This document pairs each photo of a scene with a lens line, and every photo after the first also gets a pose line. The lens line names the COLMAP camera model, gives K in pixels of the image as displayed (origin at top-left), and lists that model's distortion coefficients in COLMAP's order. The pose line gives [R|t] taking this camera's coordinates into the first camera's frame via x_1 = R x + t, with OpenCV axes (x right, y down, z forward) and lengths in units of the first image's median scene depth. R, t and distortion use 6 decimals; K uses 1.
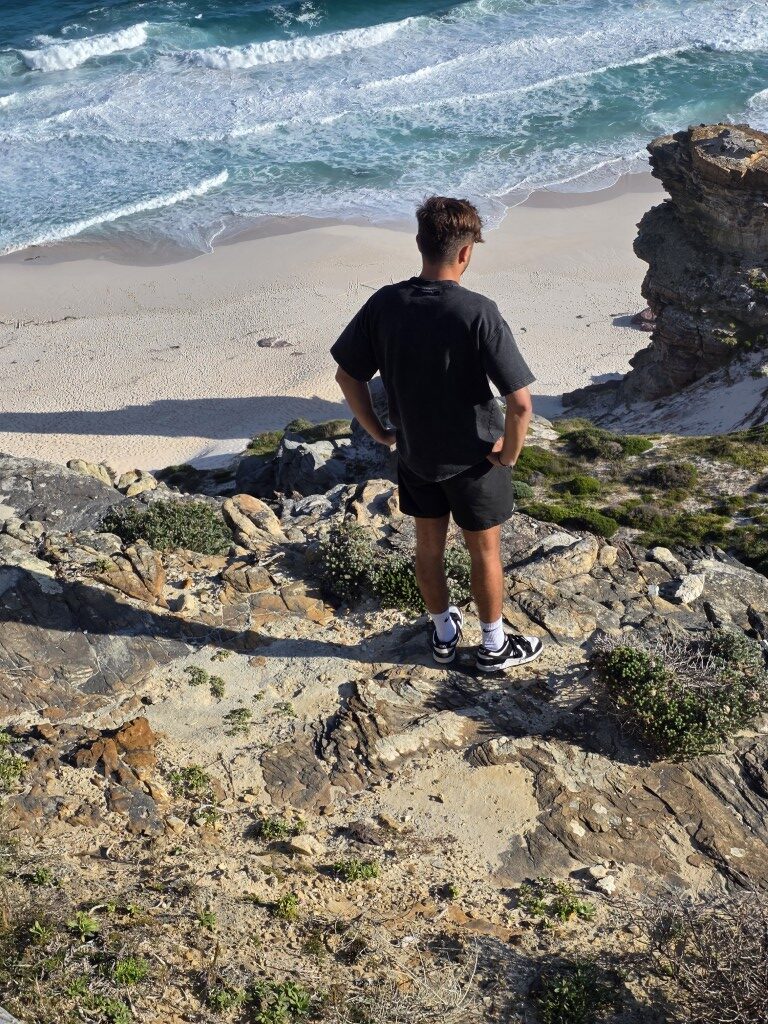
lens RADIAL K [[1312.0, 0, 380.2], [0, 1312.0, 441.2], [0, 0, 1]] dist [0.210357, -0.364447]
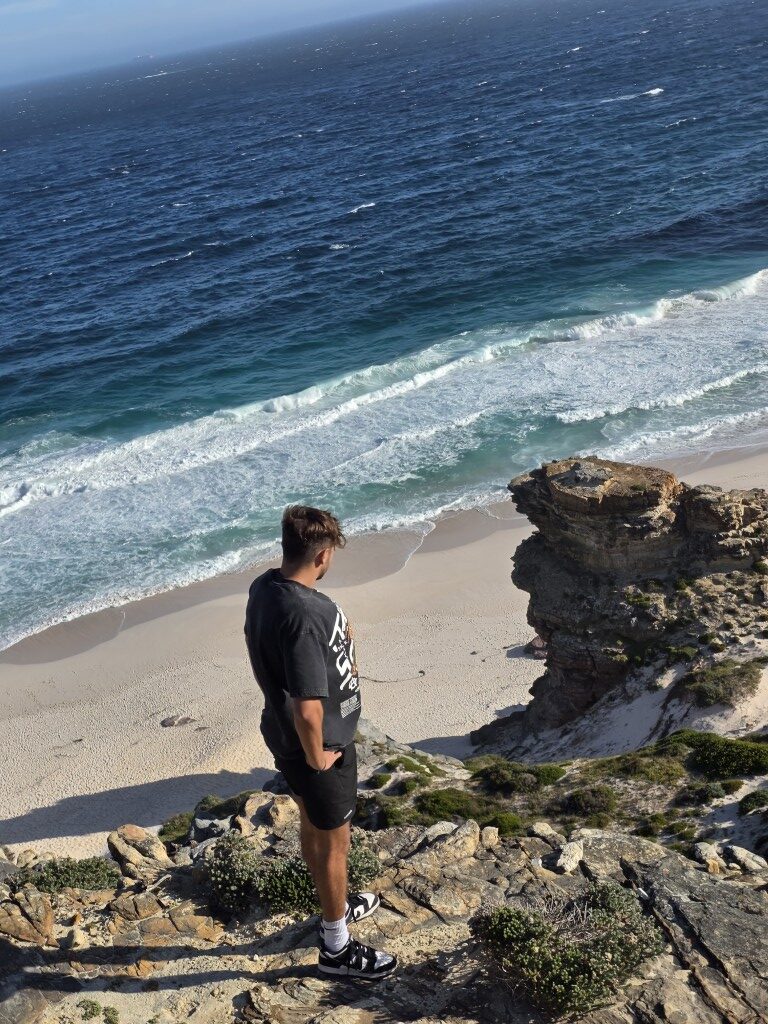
lens RADIAL K [[1367.0, 0, 350.1], [0, 1367.0, 443.6], [0, 0, 1]] dist [0.152447, -0.340372]
pose [[0.991508, -0.122114, 0.044716, 0.057374], [0.129893, 0.946530, -0.295312, 0.105210], [-0.006263, 0.298613, 0.954354, -0.113814]]
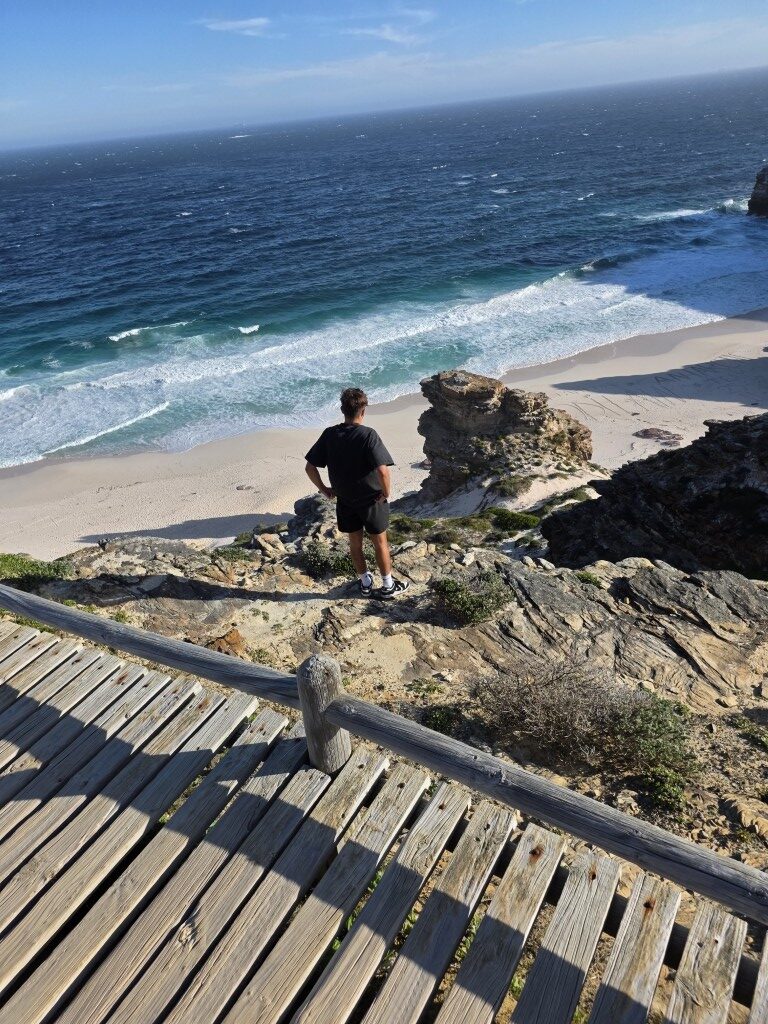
lens RADIAL K [[731.0, 0, 349.4], [0, 731.0, 491.8], [0, 0, 1]] dist [0.145394, -0.001417]
pose [[0.991097, -0.065273, 0.116044, -0.108962], [0.076688, 0.992346, -0.096789, 0.105381], [-0.108838, 0.104826, 0.988517, -0.234984]]
